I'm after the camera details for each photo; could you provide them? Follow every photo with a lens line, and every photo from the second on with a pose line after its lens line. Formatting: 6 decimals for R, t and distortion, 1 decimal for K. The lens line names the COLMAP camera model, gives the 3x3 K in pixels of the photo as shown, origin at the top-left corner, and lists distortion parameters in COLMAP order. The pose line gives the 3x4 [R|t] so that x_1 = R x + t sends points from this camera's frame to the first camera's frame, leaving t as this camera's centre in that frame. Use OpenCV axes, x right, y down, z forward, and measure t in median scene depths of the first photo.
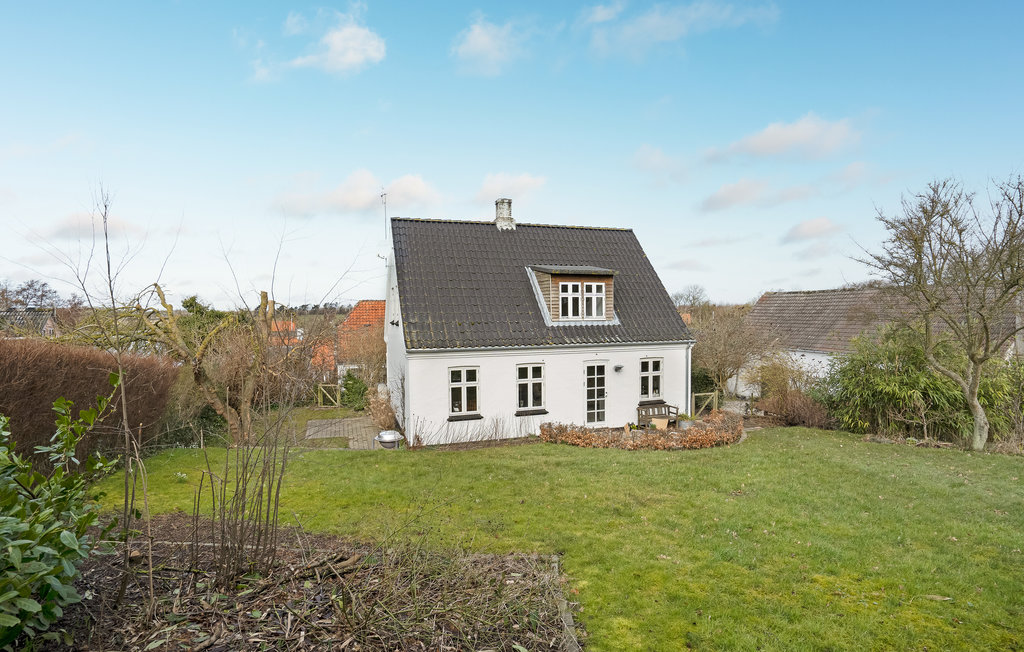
lens RADIAL K [[482.5, 0, 514.8], [0, 482.5, 327.8], [0, 0, 1]] dist [0.002148, 0.000110]
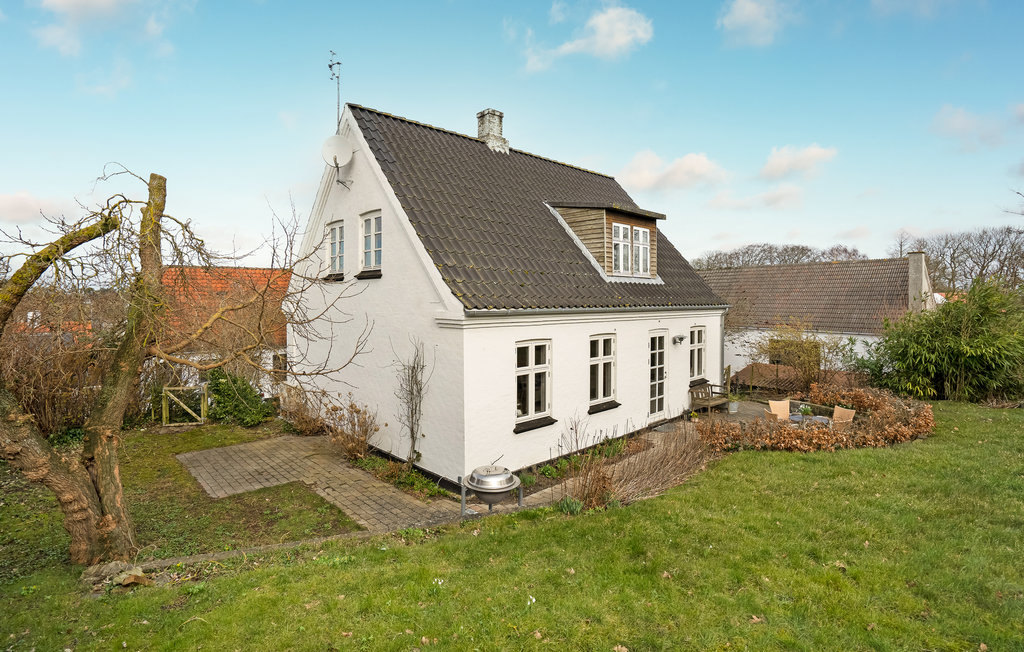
lens RADIAL K [[482.5, 0, 507.6], [0, 482.5, 294.8], [0, 0, 1]] dist [0.002148, 0.000110]
pose [[0.911040, 0.014864, 0.412049, -0.345354], [0.000978, 0.999269, -0.038211, 0.041044], [-0.412316, 0.035214, 0.910360, 0.404455]]
